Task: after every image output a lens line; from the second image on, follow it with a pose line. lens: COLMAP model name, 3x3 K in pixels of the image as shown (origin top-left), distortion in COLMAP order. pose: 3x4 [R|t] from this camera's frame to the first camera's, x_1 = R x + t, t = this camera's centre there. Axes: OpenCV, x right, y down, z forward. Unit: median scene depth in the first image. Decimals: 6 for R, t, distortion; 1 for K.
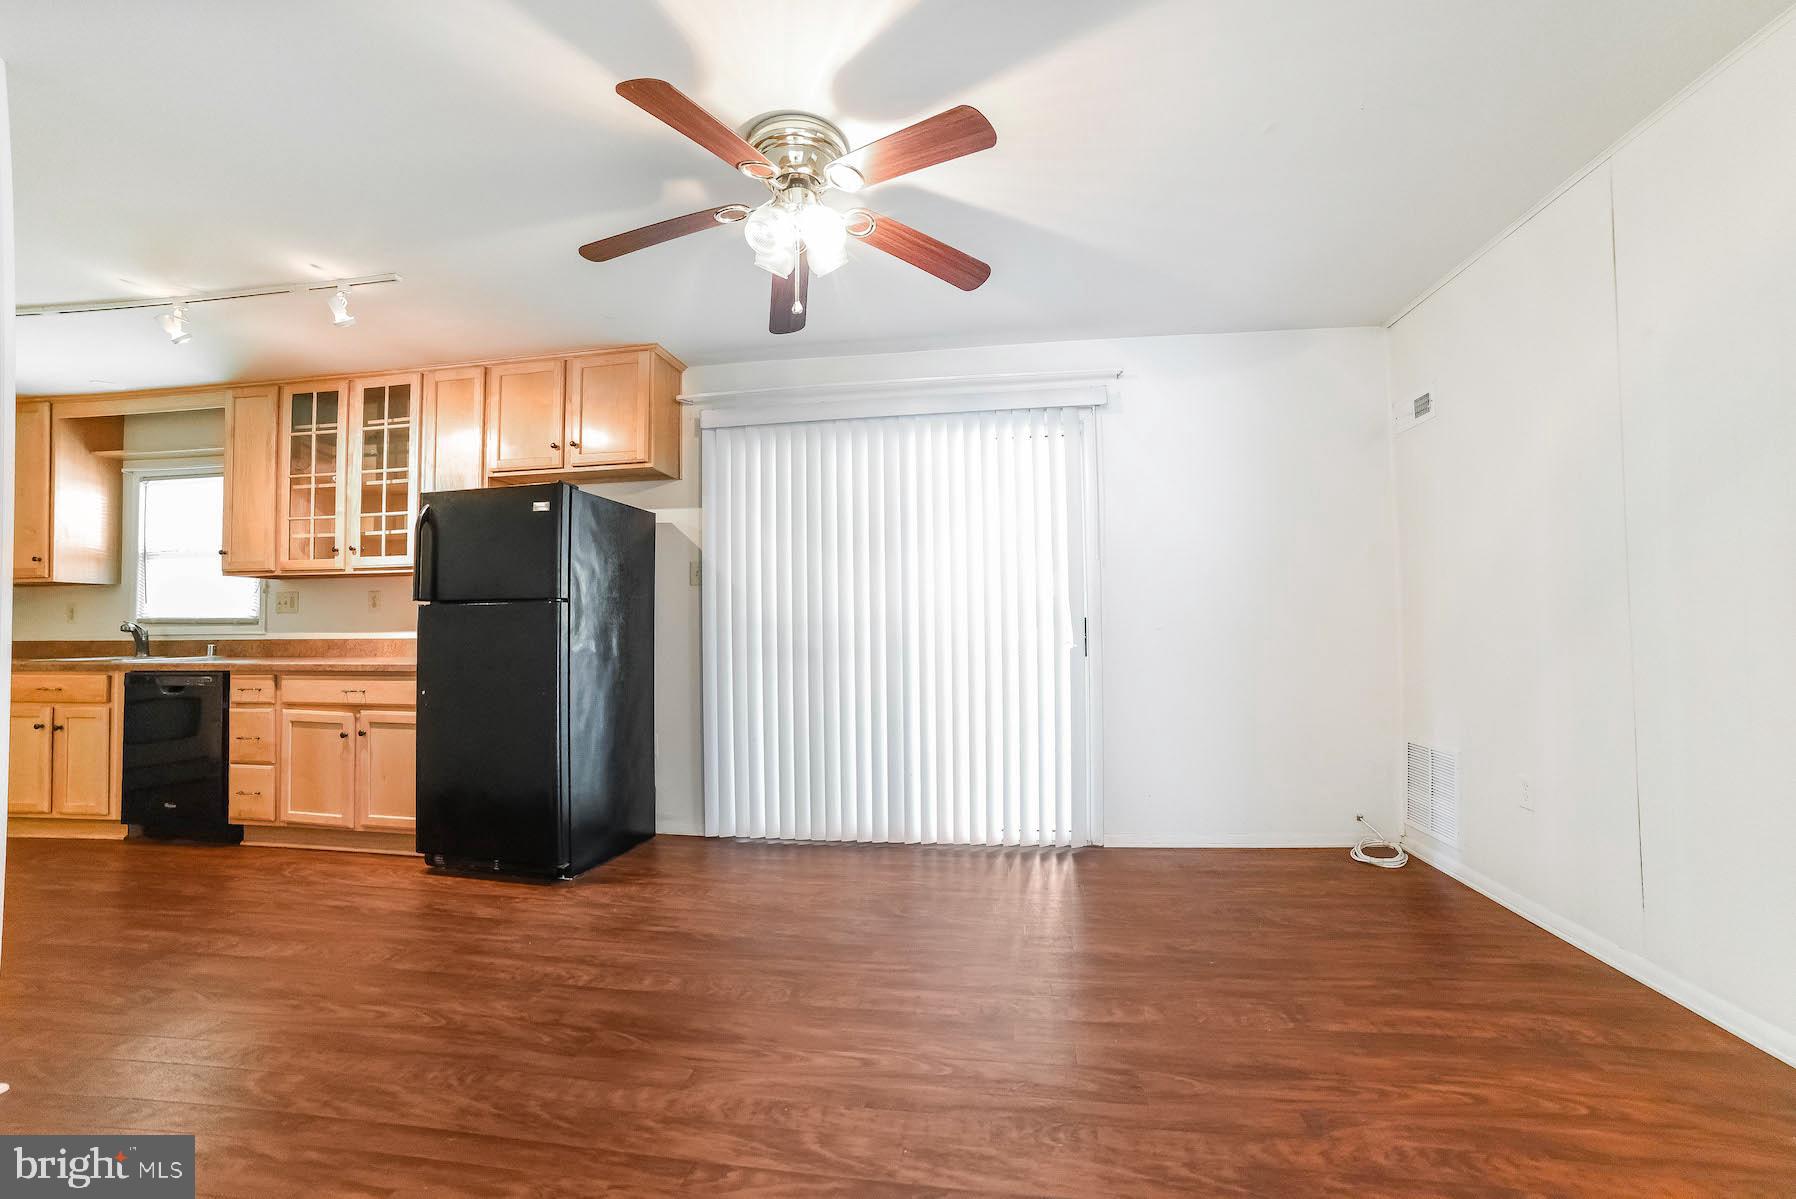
lens RADIAL K [[721.0, 0, 901.0], [0, 721.0, 610.8], [0, 0, 1]] dist [-0.097616, 0.039270]
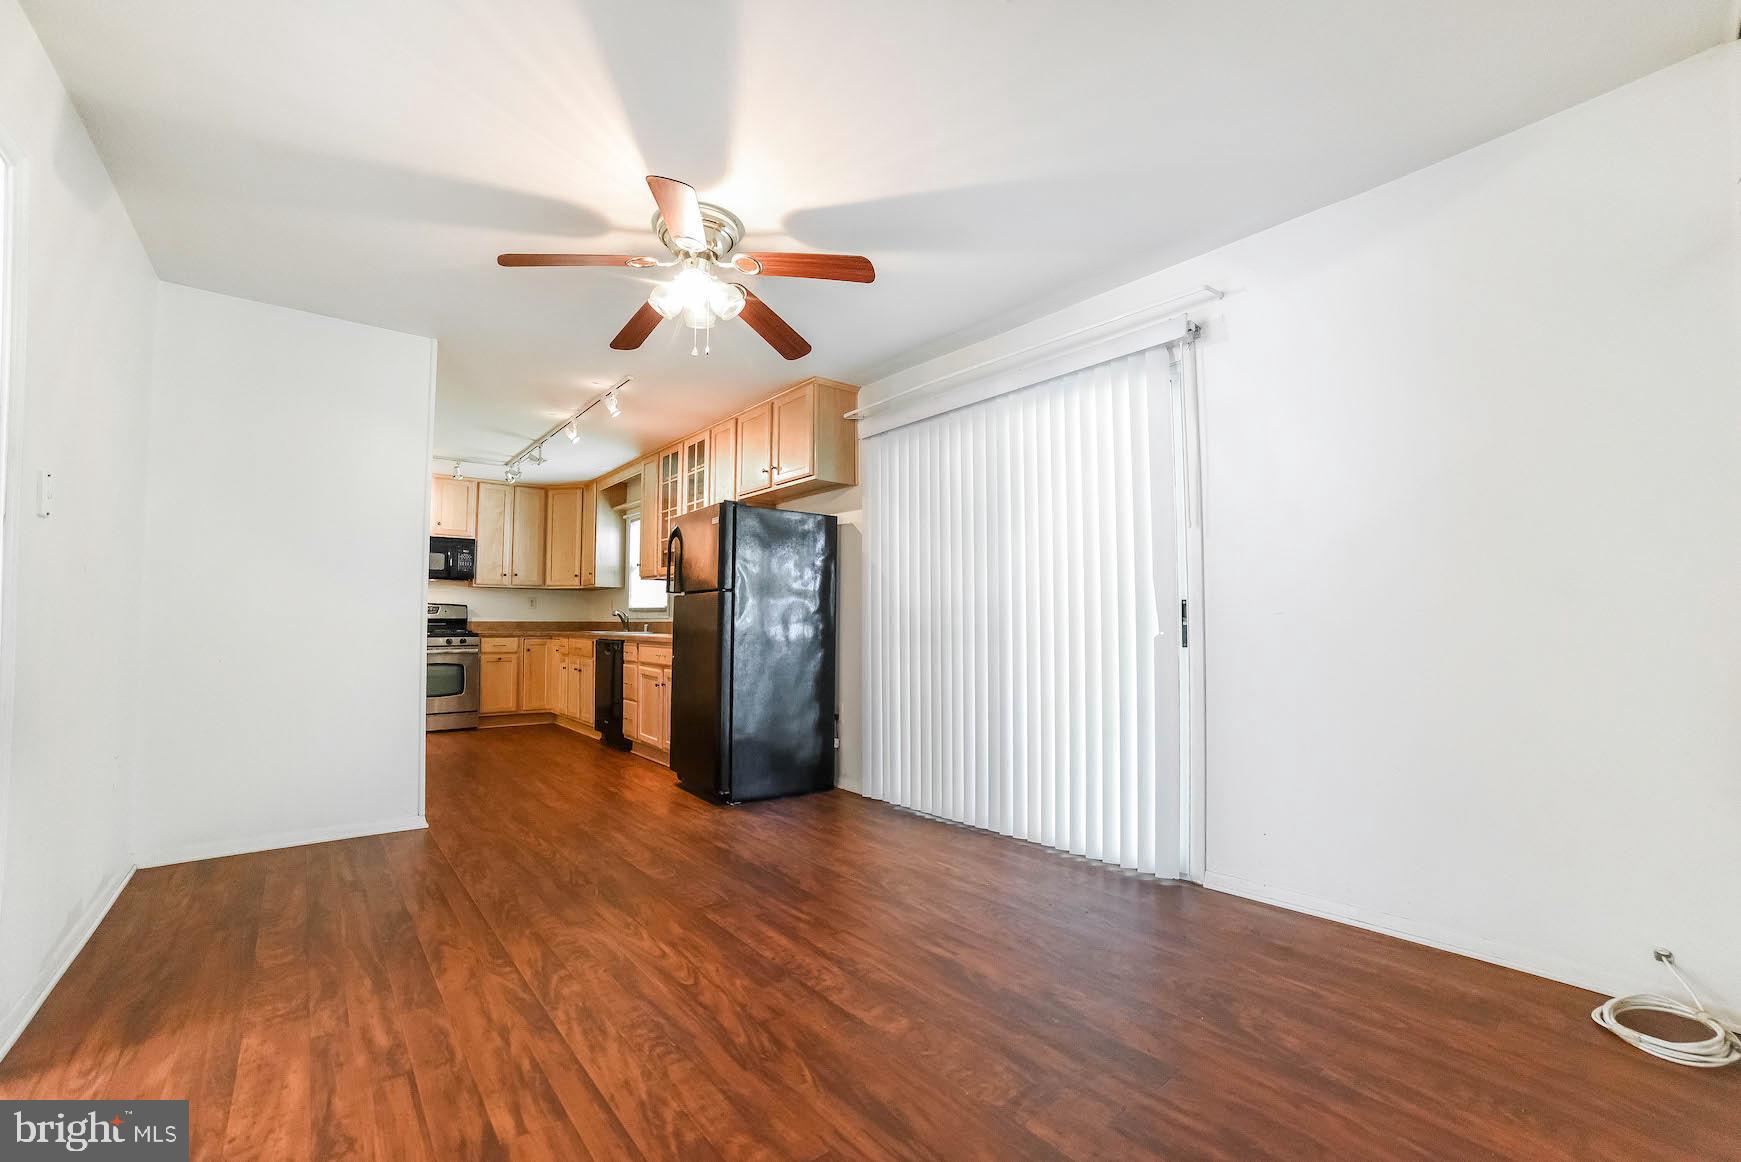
lens RADIAL K [[711.0, 0, 855.1], [0, 711.0, 597.5], [0, 0, 1]] dist [-0.092278, 0.030544]
pose [[0.739380, -0.012566, -0.673171, 0.520153], [-0.000139, 0.999823, -0.018817, 0.022252], [0.673288, 0.014006, 0.739247, 0.164497]]
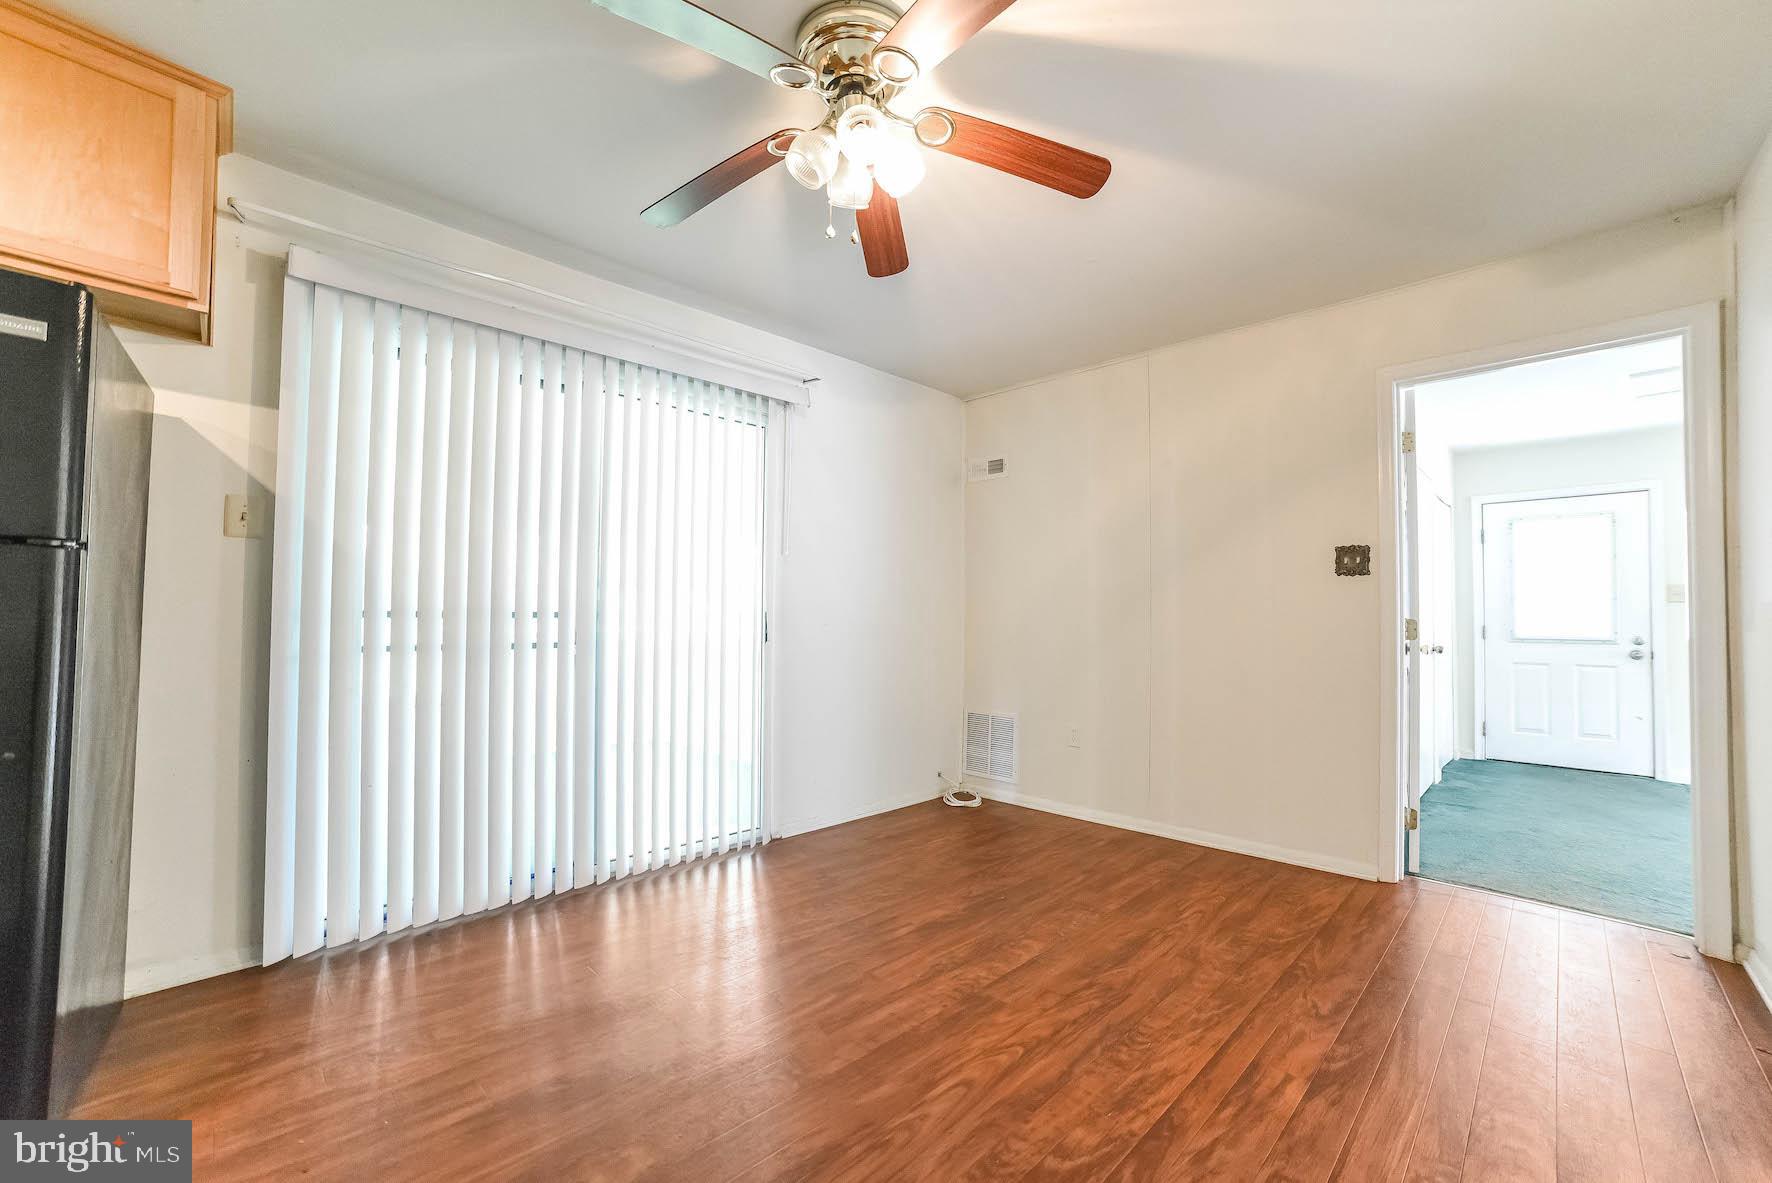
lens RADIAL K [[723.6, 0, 870.3], [0, 723.6, 608.3], [0, 0, 1]] dist [-0.092278, 0.030544]
pose [[0.598784, 0.033053, 0.800228, -0.468758], [-0.033673, 0.999304, -0.016079, 0.015371], [-0.800203, -0.017318, 0.599480, 0.289219]]
